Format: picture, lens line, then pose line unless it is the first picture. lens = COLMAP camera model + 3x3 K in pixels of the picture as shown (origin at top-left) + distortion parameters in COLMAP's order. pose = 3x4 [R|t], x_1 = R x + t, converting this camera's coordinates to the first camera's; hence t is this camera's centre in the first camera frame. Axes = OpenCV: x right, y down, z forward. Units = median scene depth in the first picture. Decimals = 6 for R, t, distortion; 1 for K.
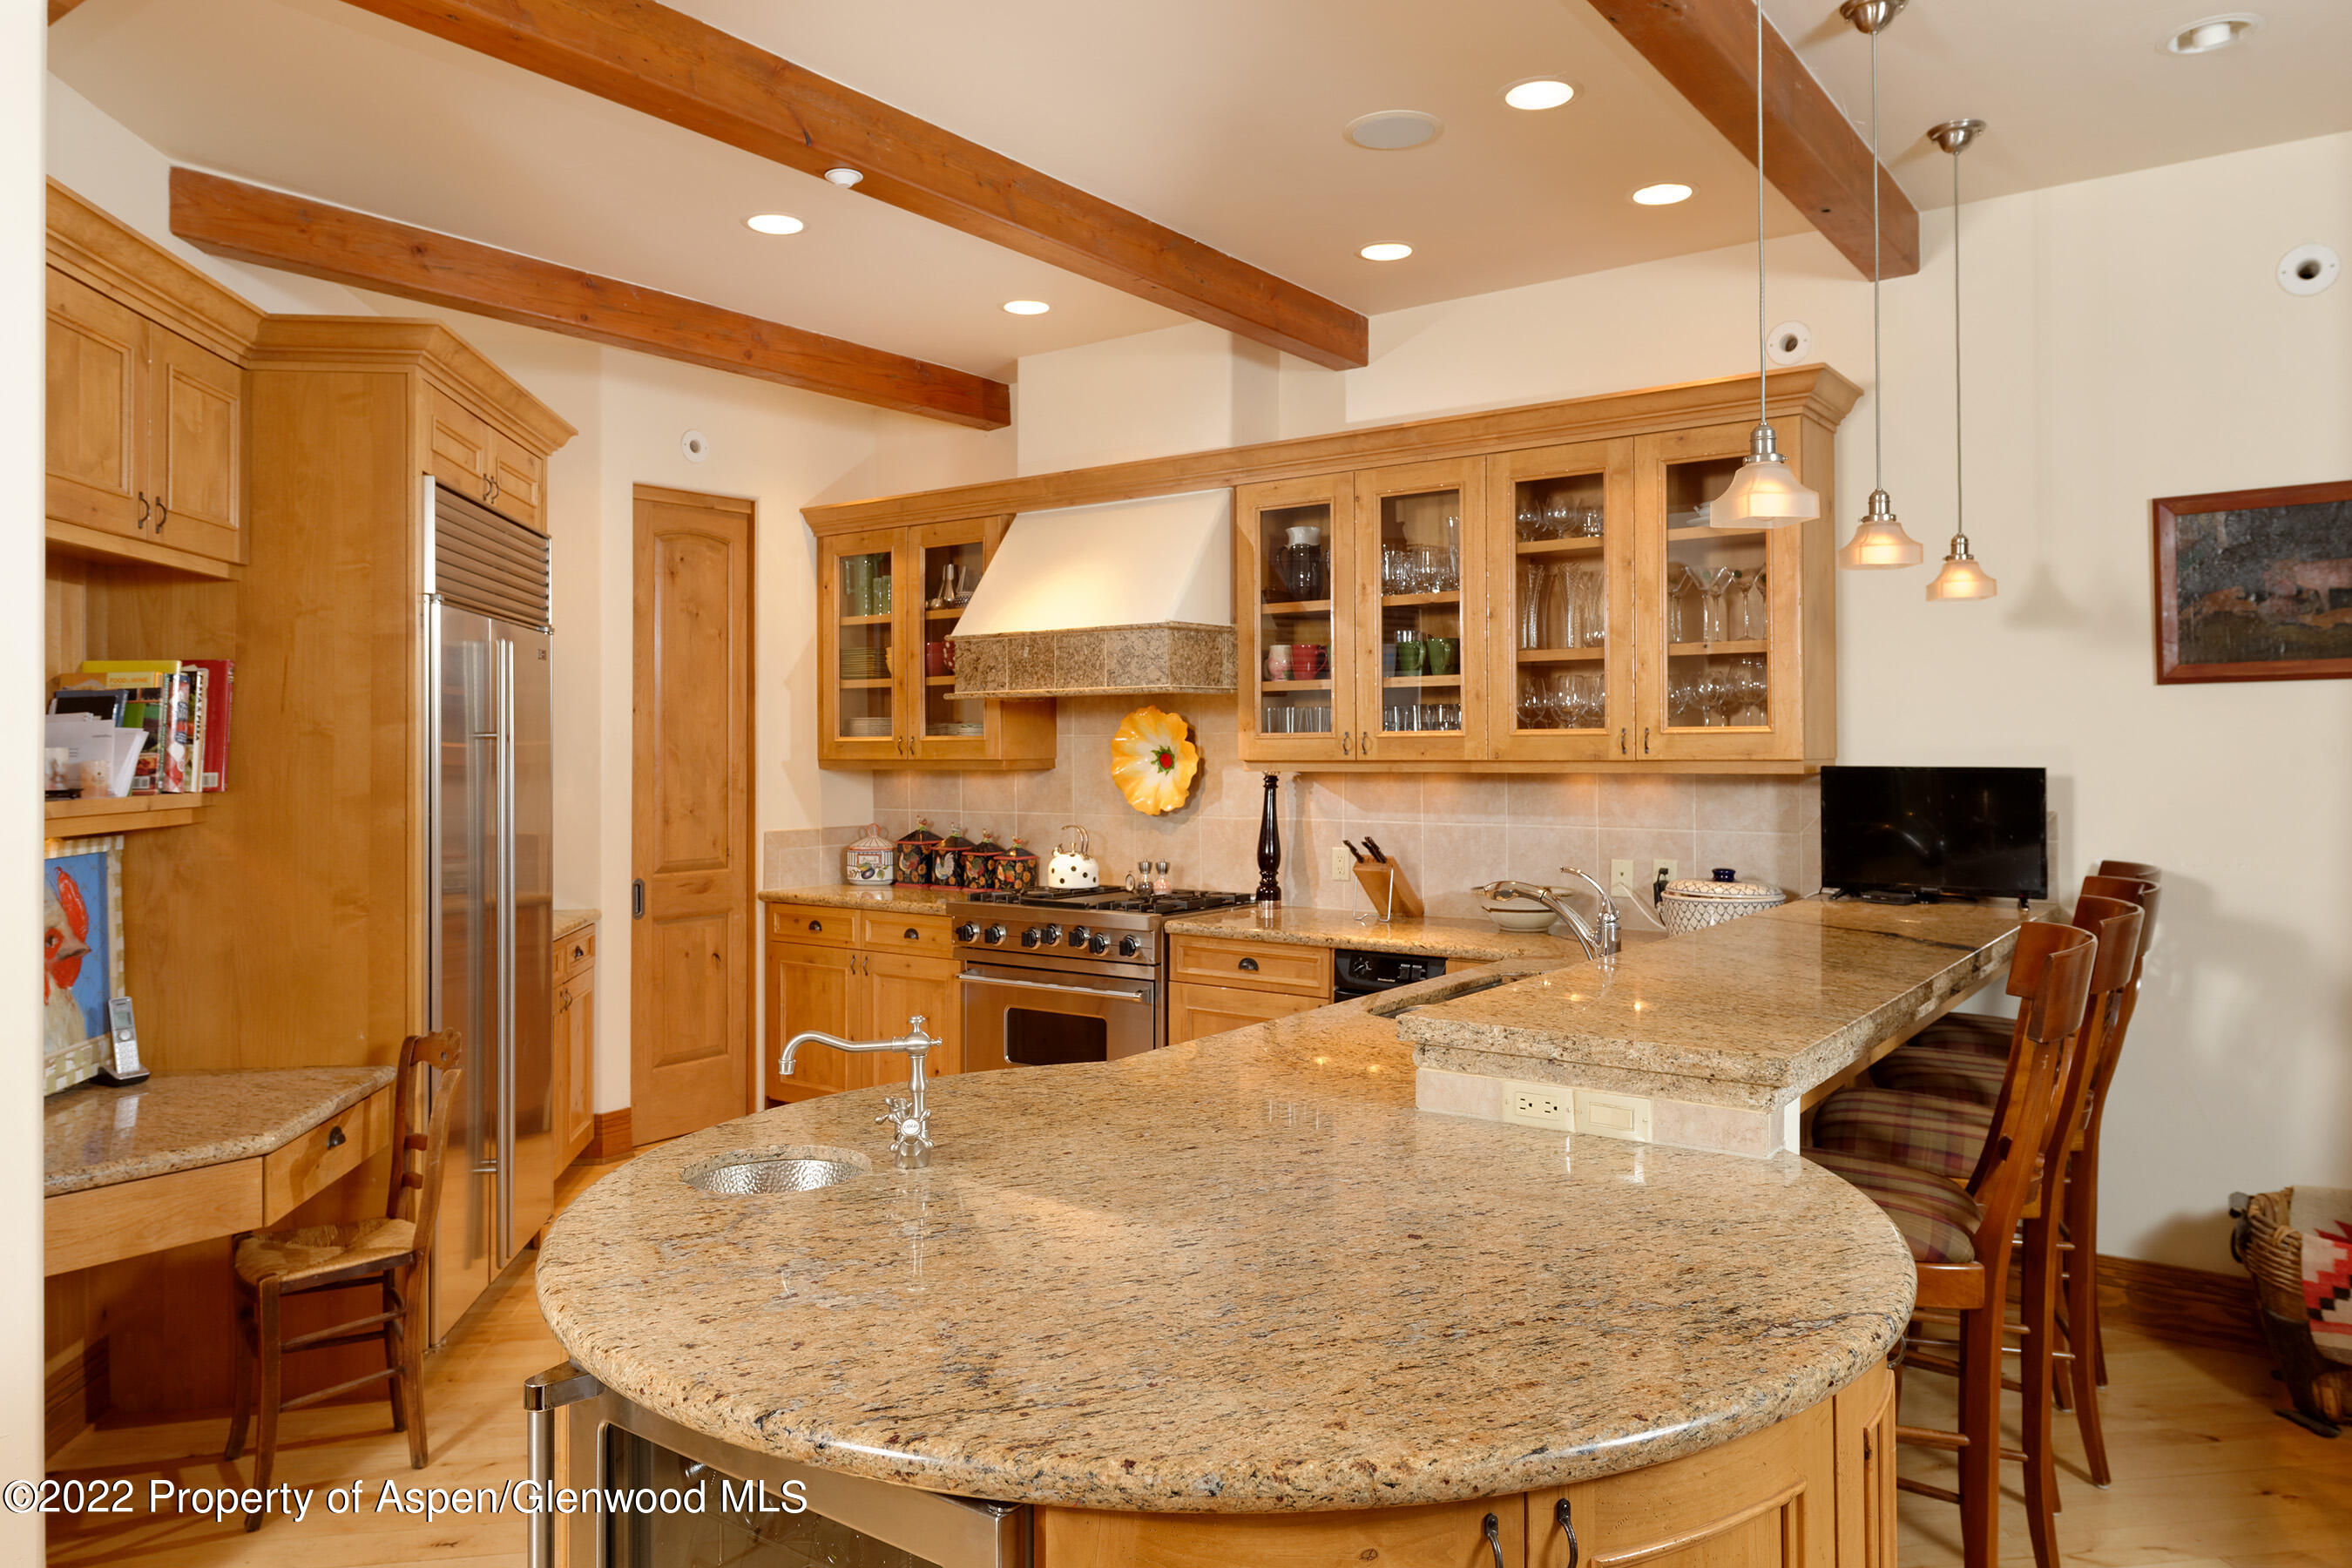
lens RADIAL K [[1604.9, 0, 1164.8], [0, 1604.9, 707.0], [0, 0, 1]] dist [0.003378, 0.006892]
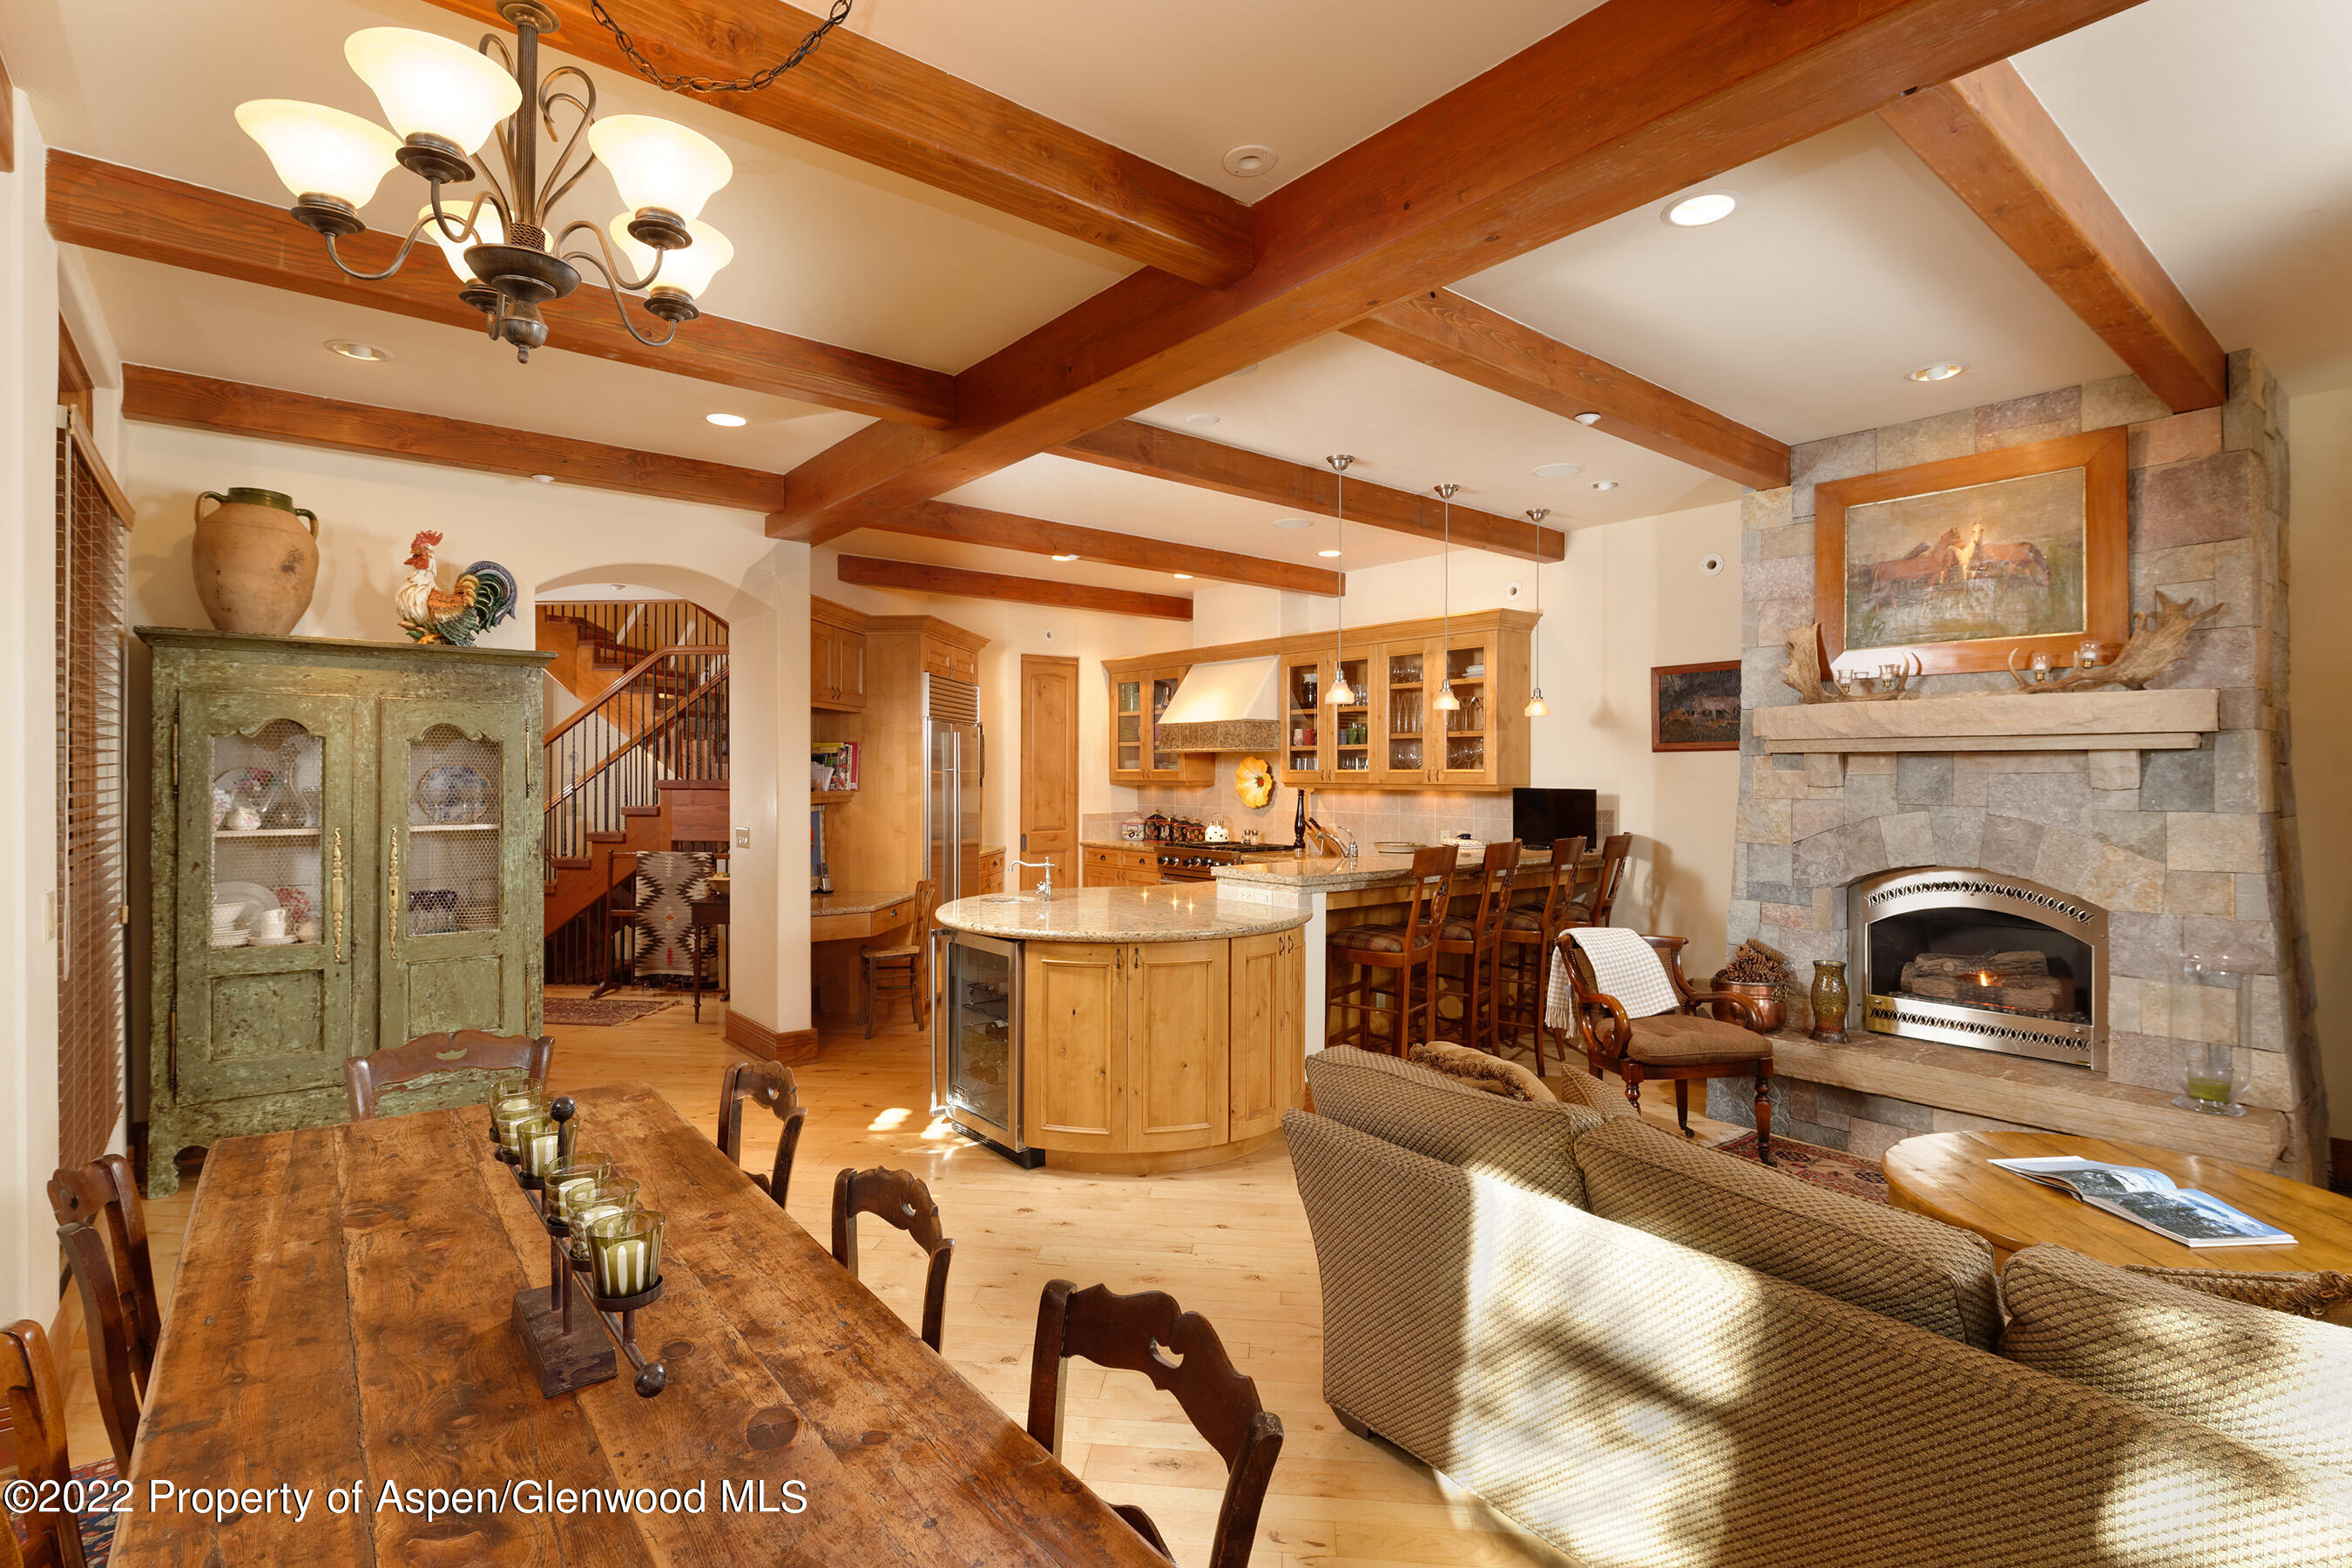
lens RADIAL K [[1125.8, 0, 1176.0], [0, 1125.8, 784.0], [0, 0, 1]] dist [-0.000380, -0.000025]
pose [[0.971247, 0.011282, -0.237808, 0.258234], [-0.002878, 0.999360, 0.035655, -0.017446], [0.238058, -0.033945, 0.970658, -0.478919]]
